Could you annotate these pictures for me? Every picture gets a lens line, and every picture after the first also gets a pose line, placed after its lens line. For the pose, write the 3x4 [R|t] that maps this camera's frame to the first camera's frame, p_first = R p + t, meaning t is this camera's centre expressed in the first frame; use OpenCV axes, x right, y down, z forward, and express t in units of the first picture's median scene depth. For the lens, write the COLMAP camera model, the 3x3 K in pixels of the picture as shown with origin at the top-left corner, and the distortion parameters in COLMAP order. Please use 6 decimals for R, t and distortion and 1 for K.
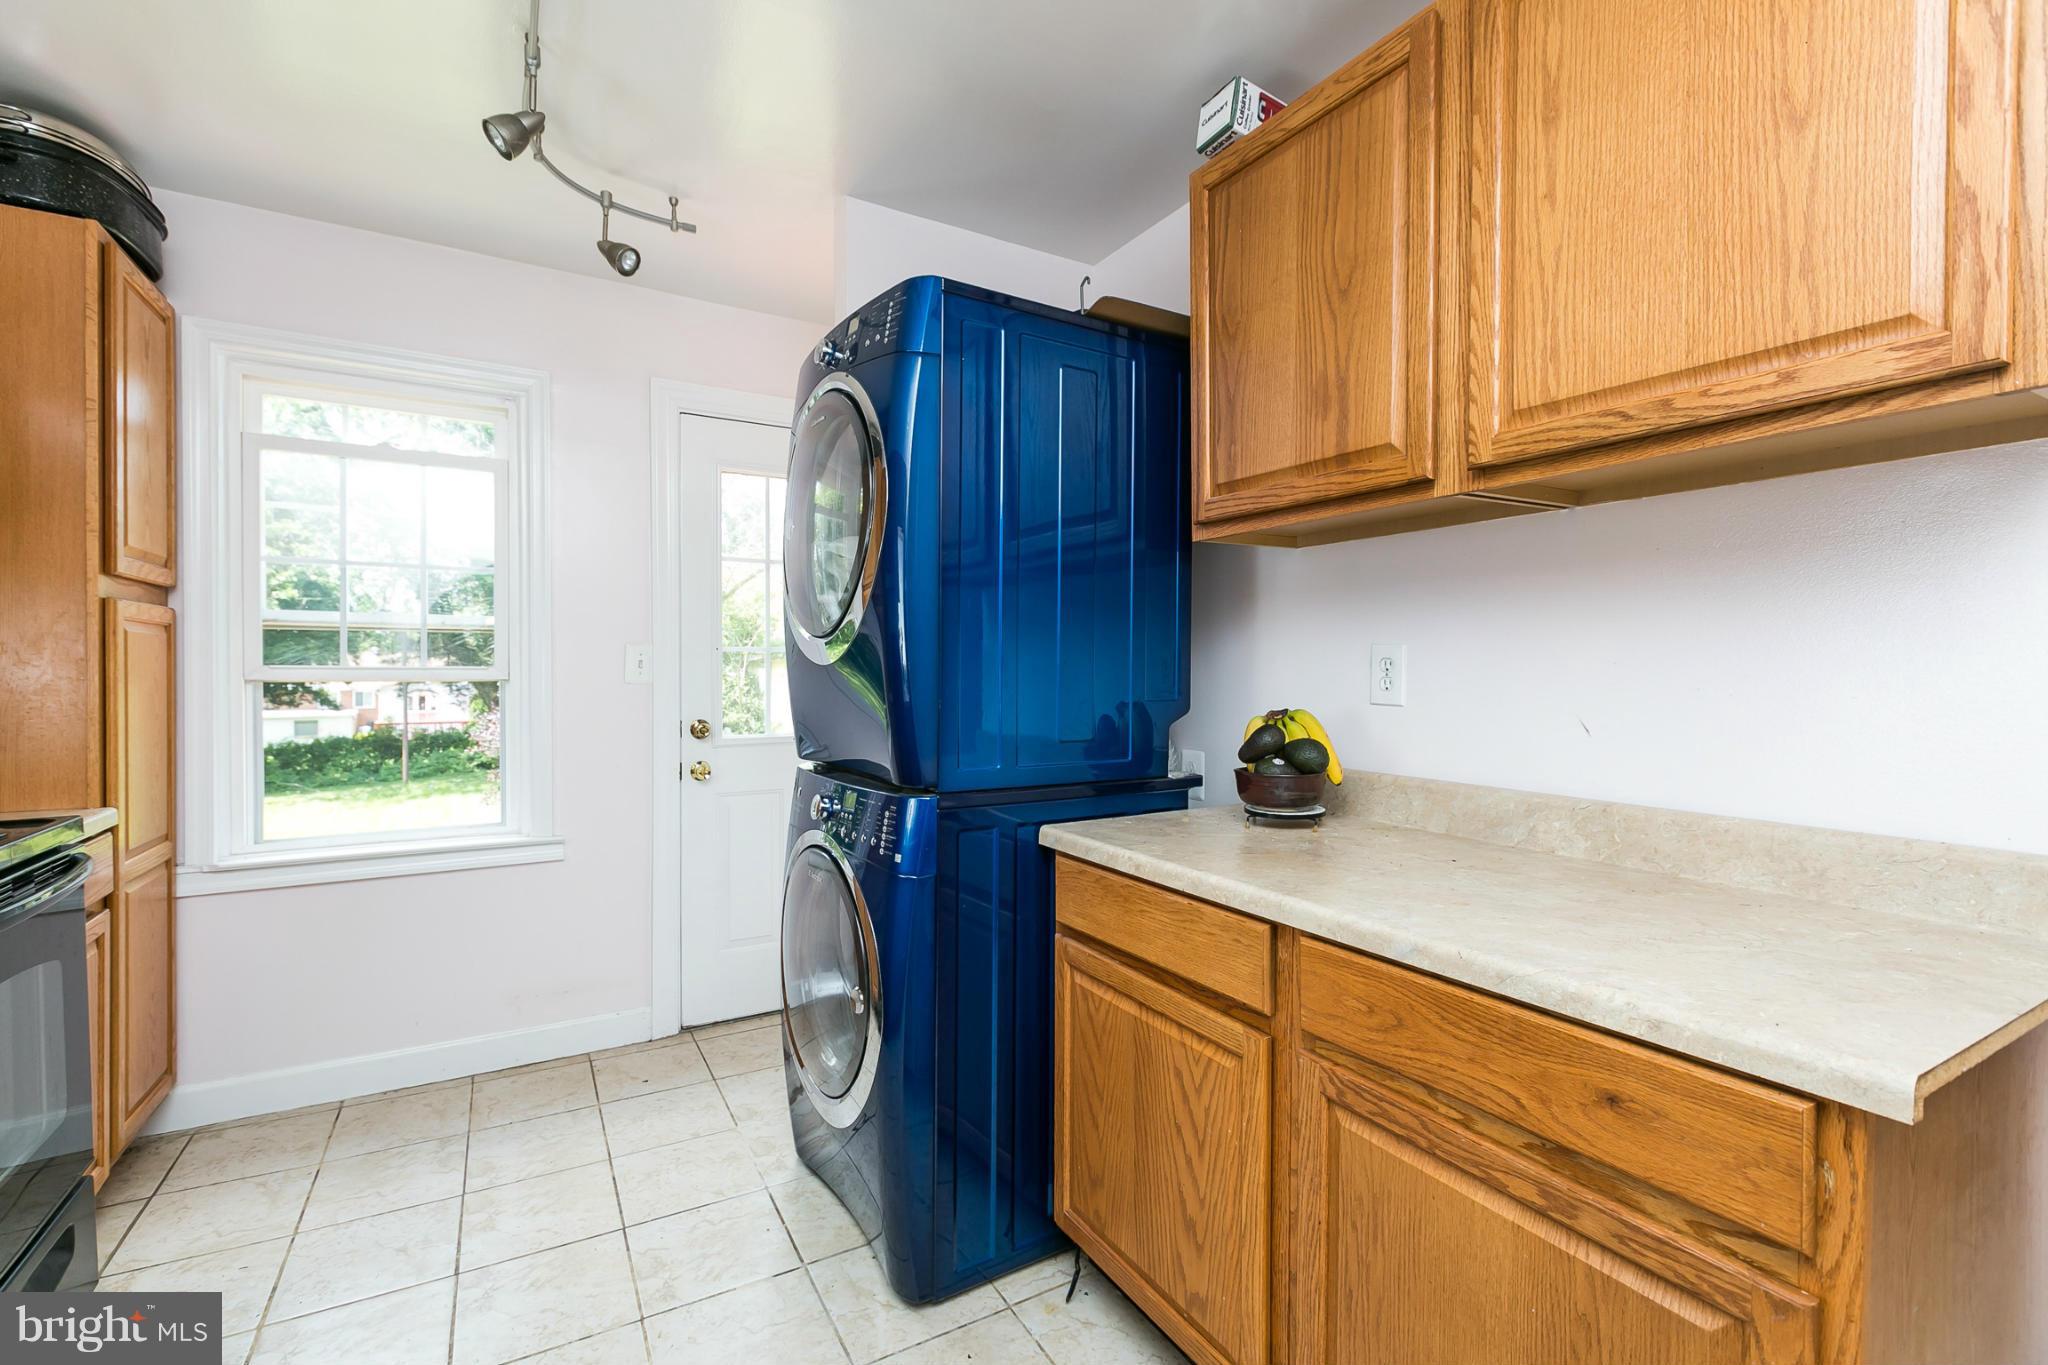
lens RADIAL K [[910.5, 0, 1019.9], [0, 910.5, 680.9], [0, 0, 1]] dist [0.001608, -0.001679]
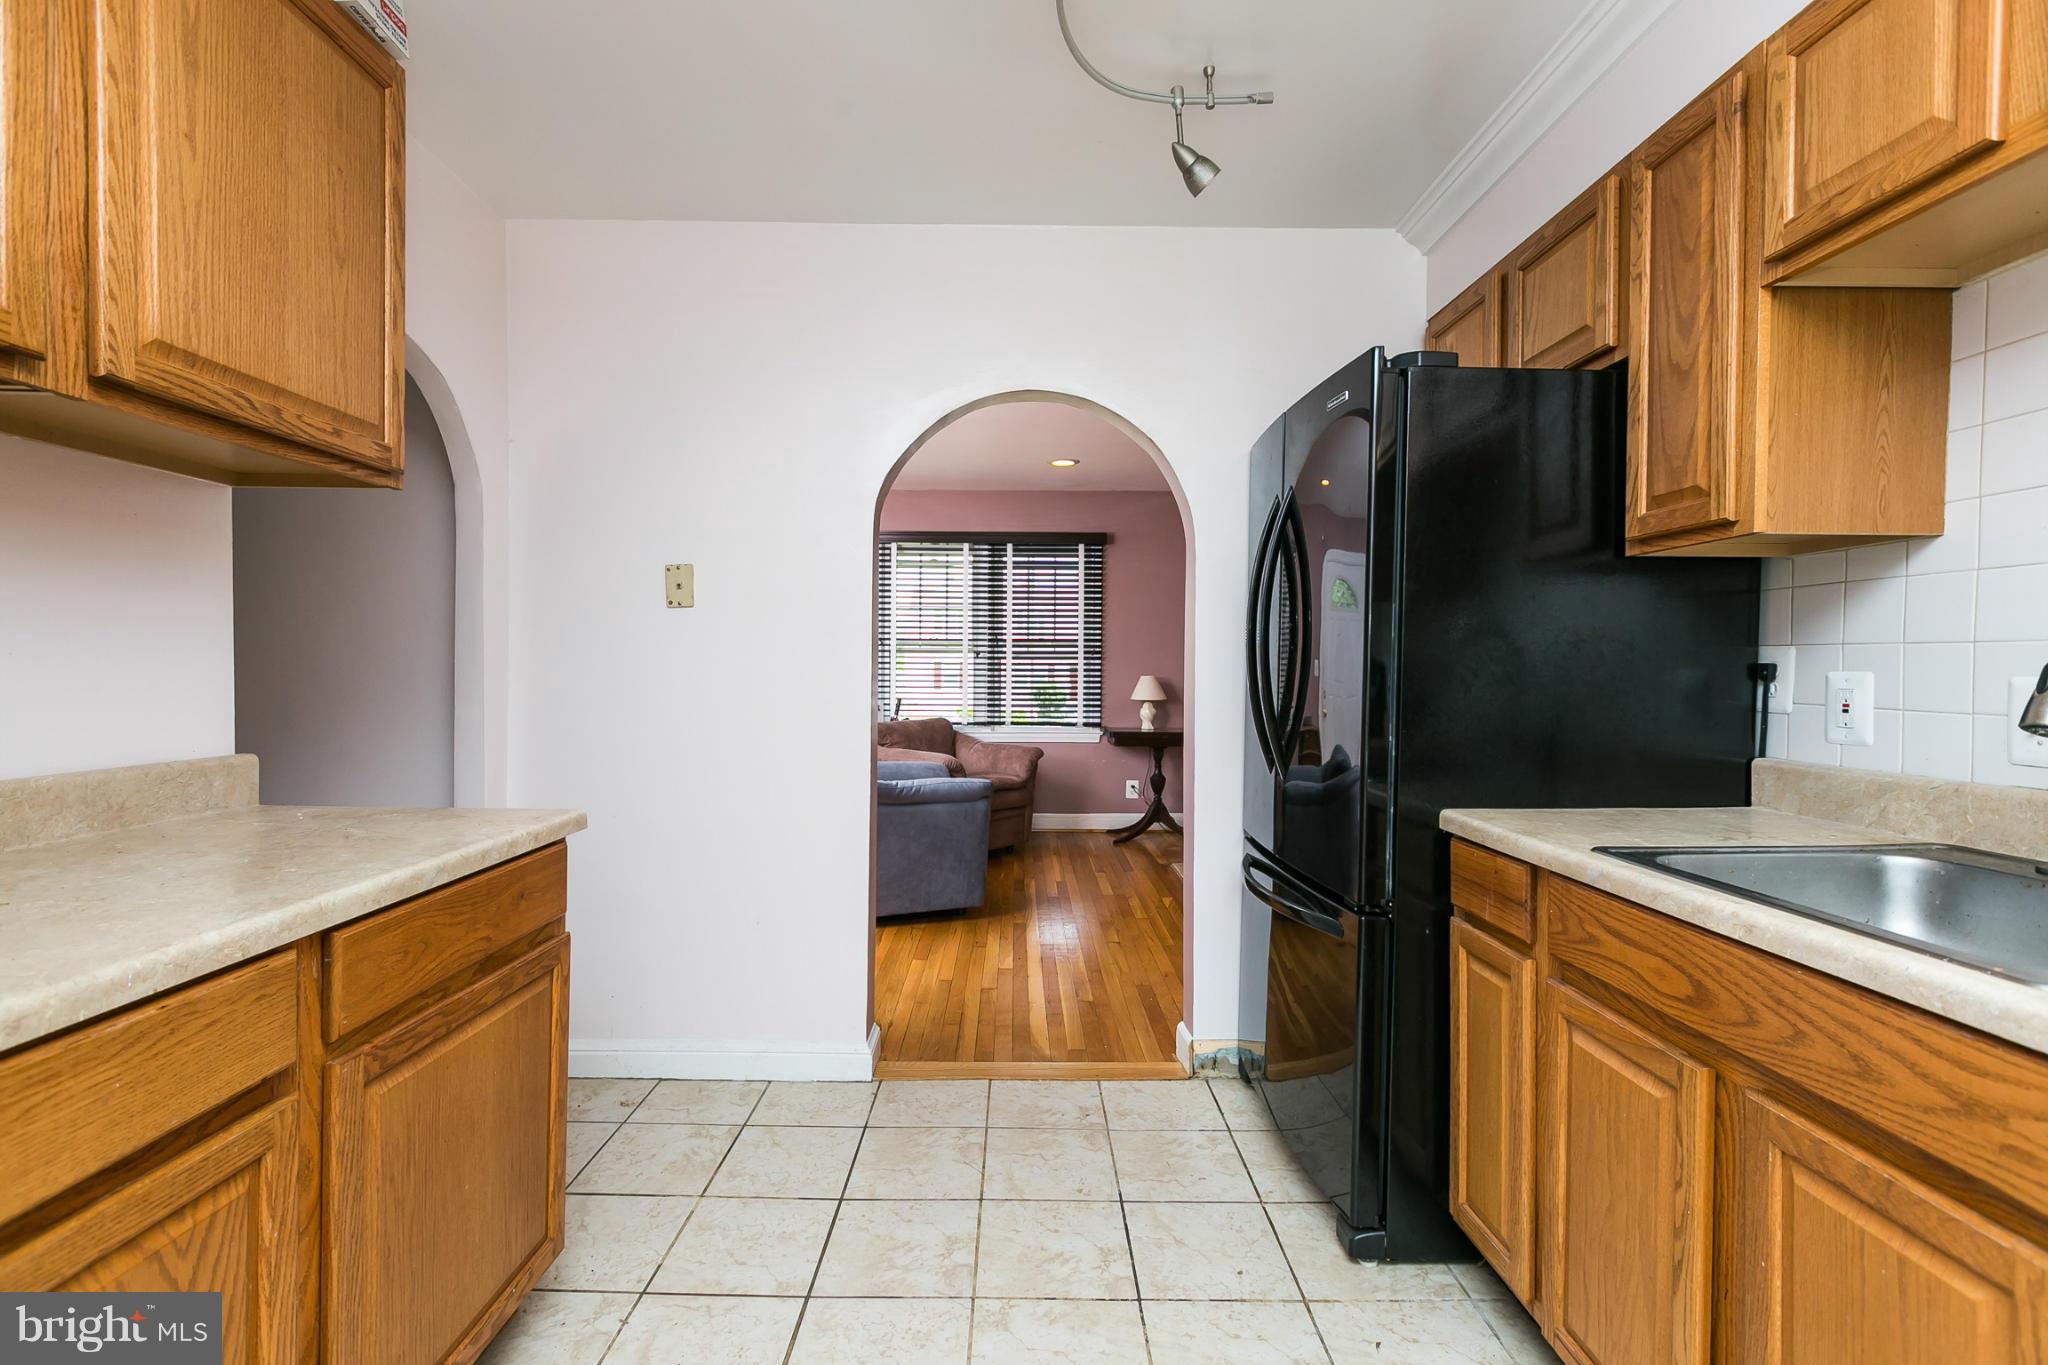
lens RADIAL K [[910.5, 0, 1014.6], [0, 910.5, 681.0], [0, 0, 1]] dist [0.001608, -0.001679]
pose [[-0.866779, -0.017115, 0.498398, -0.477793], [-0.003714, 0.999605, 0.027867, 0.010427], [-0.498678, 0.022304, -0.866500, 1.001663]]
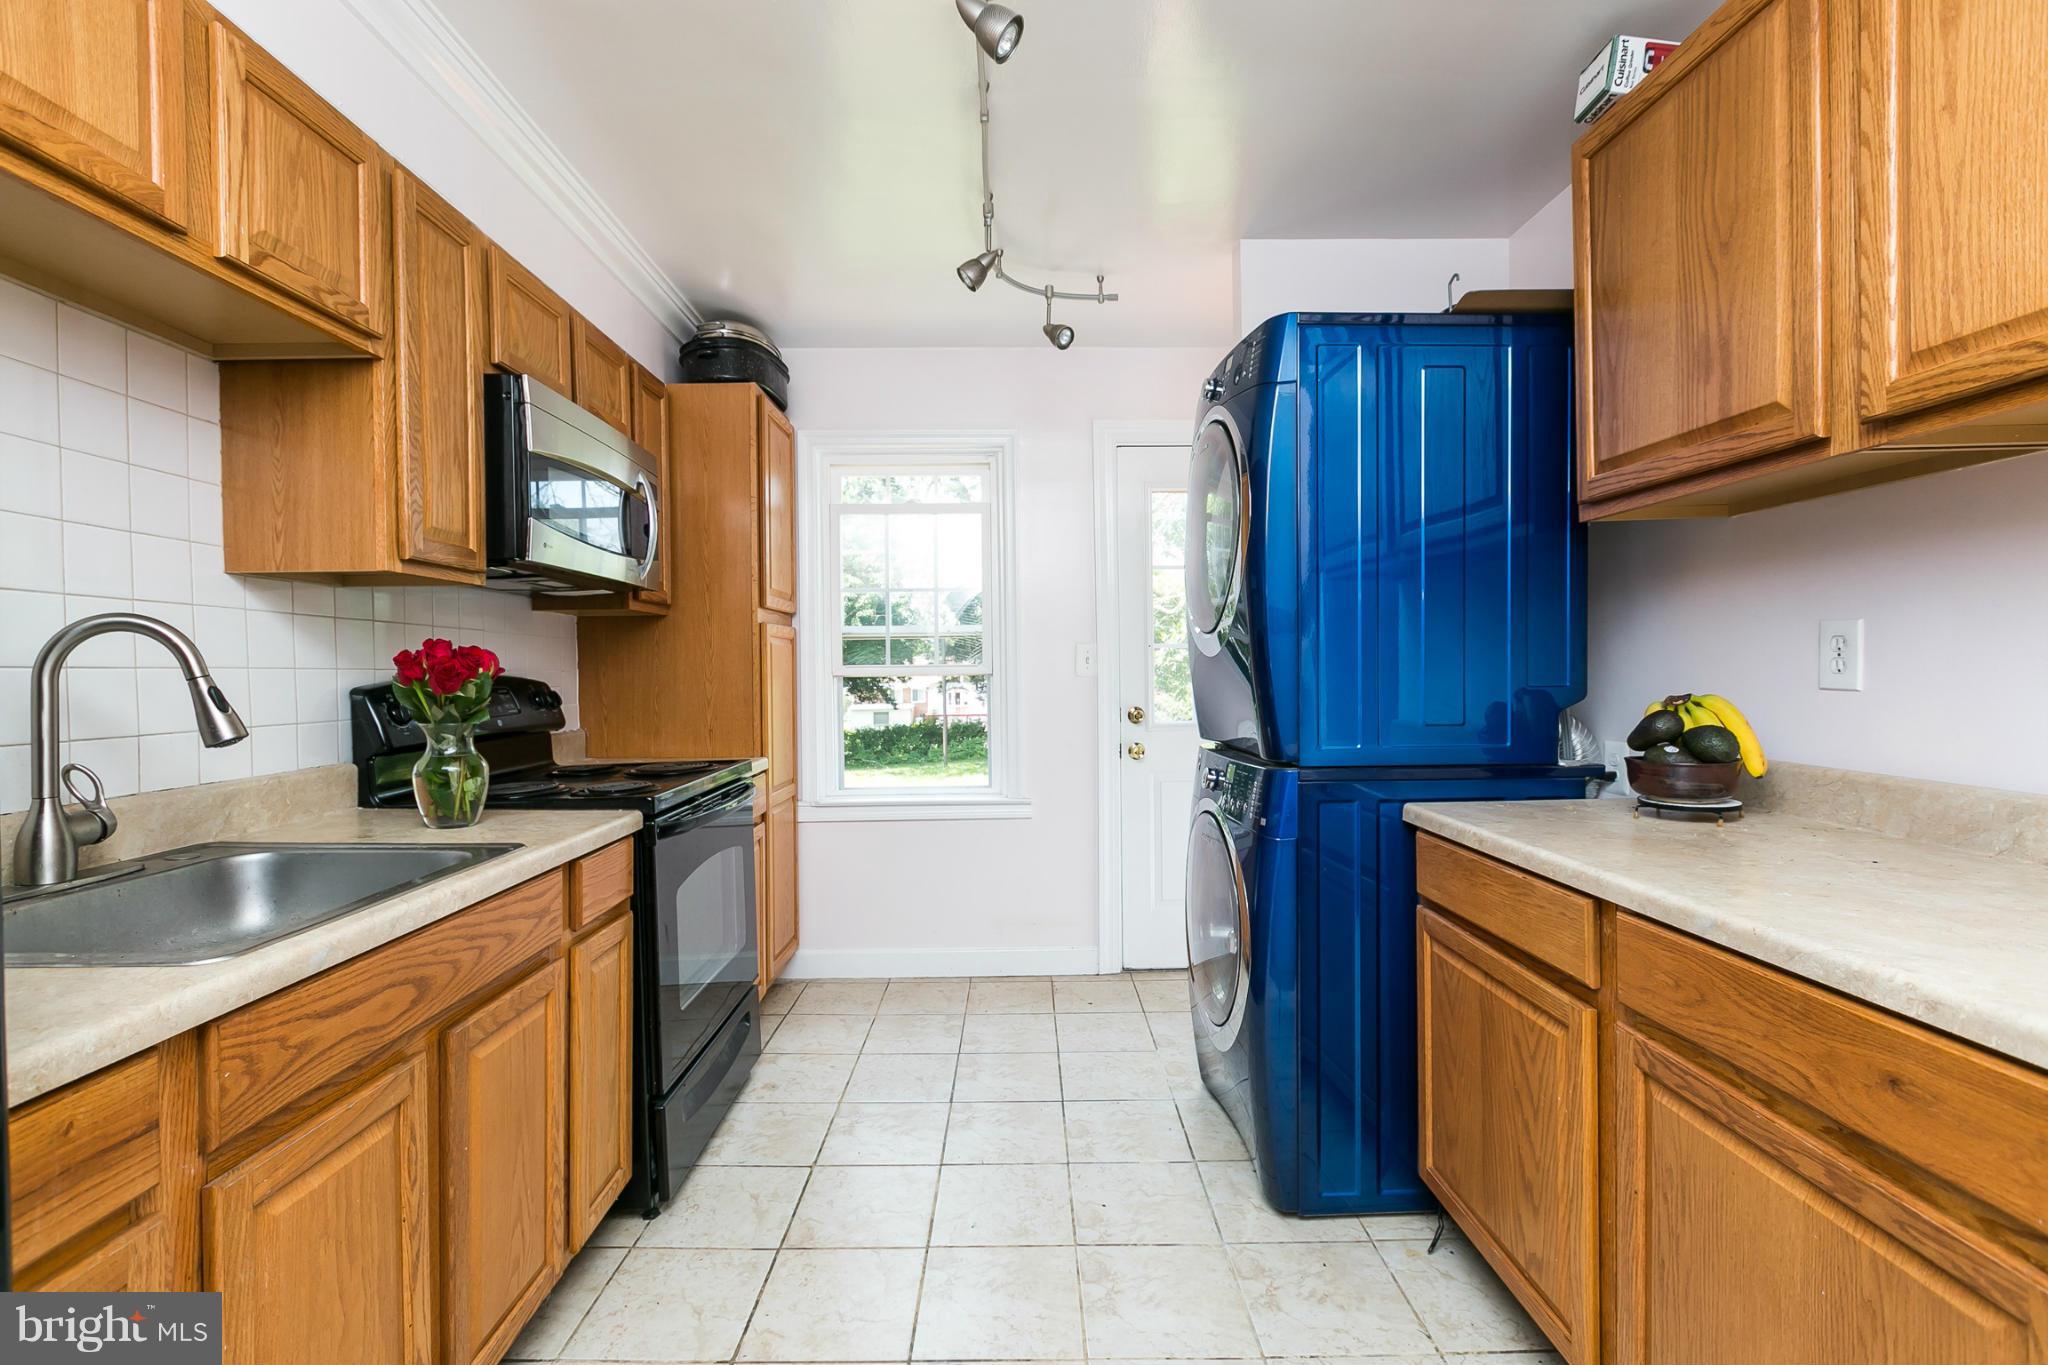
lens RADIAL K [[910.5, 0, 1013.6], [0, 910.5, 680.5], [0, 0, 1]] dist [0.001608, -0.001679]
pose [[0.867744, -0.006675, -0.496967, 0.161581], [0.008131, 0.999967, 0.000767, 0.011424], [0.496945, -0.004707, 0.867769, -0.155204]]
